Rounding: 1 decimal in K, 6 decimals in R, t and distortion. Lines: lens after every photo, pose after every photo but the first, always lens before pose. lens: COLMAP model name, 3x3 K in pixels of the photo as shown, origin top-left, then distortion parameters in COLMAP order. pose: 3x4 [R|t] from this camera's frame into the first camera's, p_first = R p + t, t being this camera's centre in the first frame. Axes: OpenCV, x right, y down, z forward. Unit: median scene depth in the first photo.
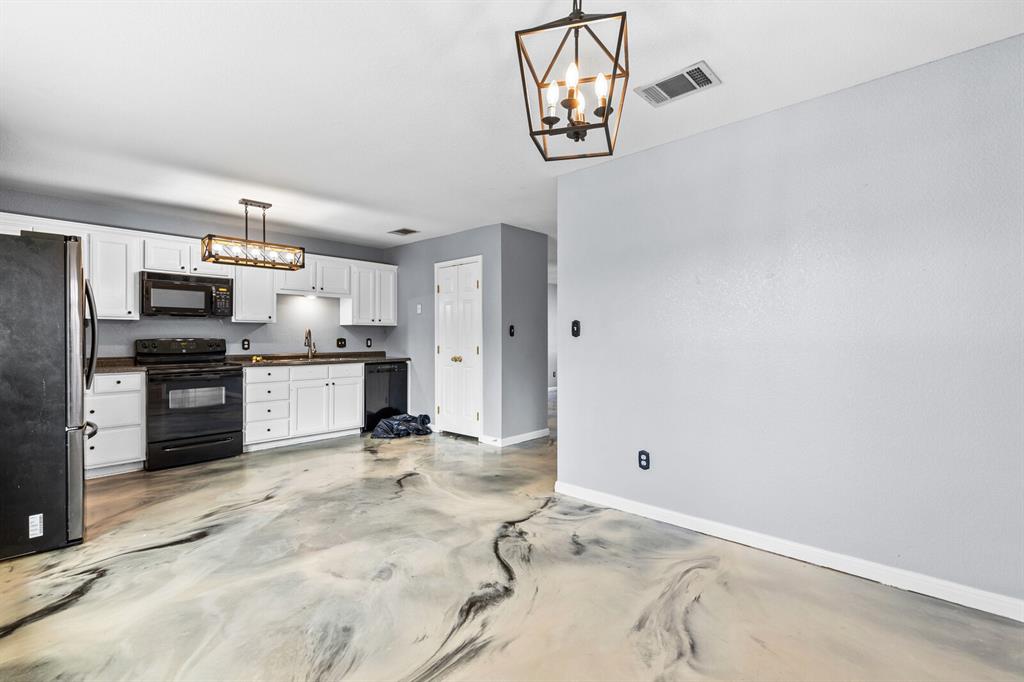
lens RADIAL K [[458.7, 0, 512.0], [0, 458.7, 341.0], [0, 0, 1]] dist [0.002181, 0.000061]
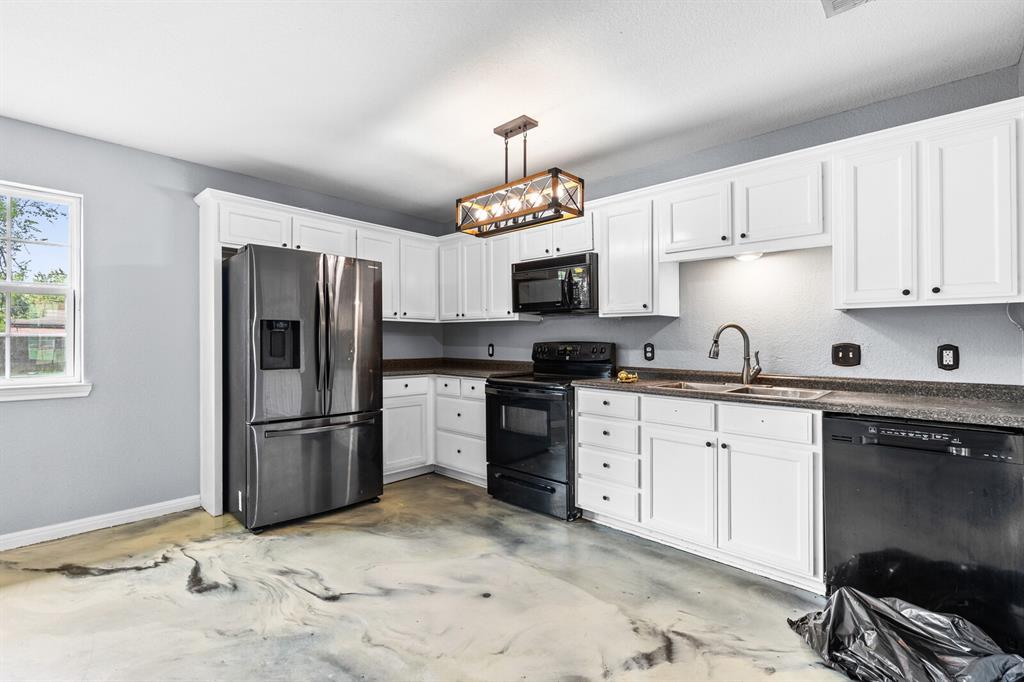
lens RADIAL K [[463.8, 0, 500.8], [0, 463.8, 342.7], [0, 0, 1]] dist [0.002388, 0.000388]
pose [[-0.020476, 0.006501, -0.999769, 0.068218], [-0.009402, 0.999933, 0.006694, -0.008254], [0.999746, 0.009537, -0.020413, 0.900405]]
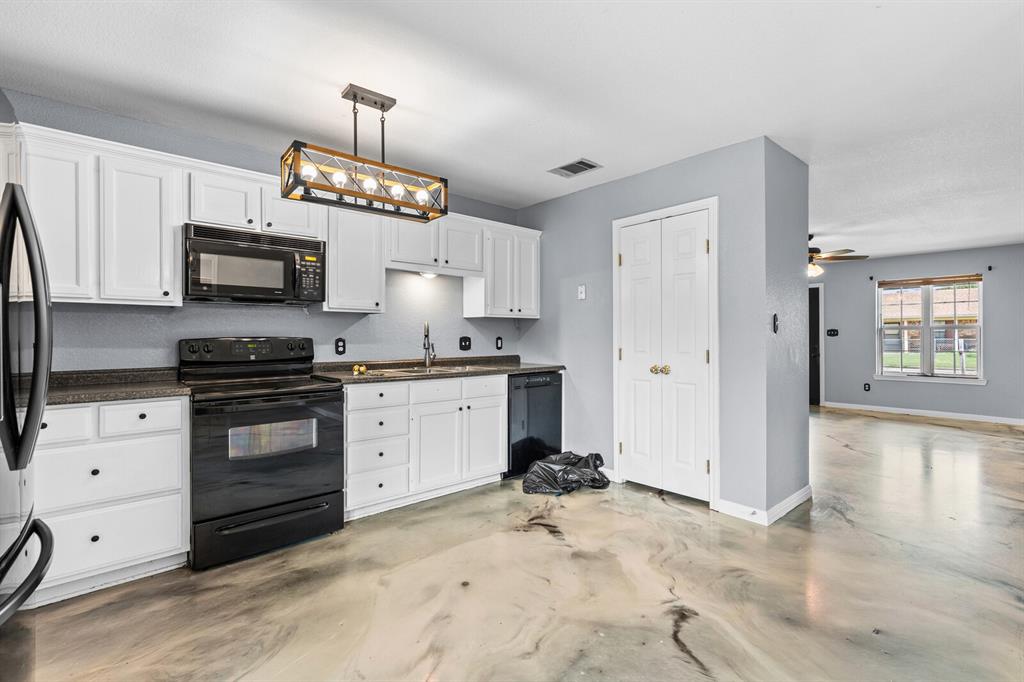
lens RADIAL K [[458.6, 0, 508.1], [0, 458.6, 338.9], [0, 0, 1]] dist [0.001983, -0.000033]
pose [[0.993447, -0.001995, -0.114278, -0.296528], [0.001850, 0.999997, -0.001375, -0.002044], [0.114280, 0.001155, 0.993448, 0.418151]]
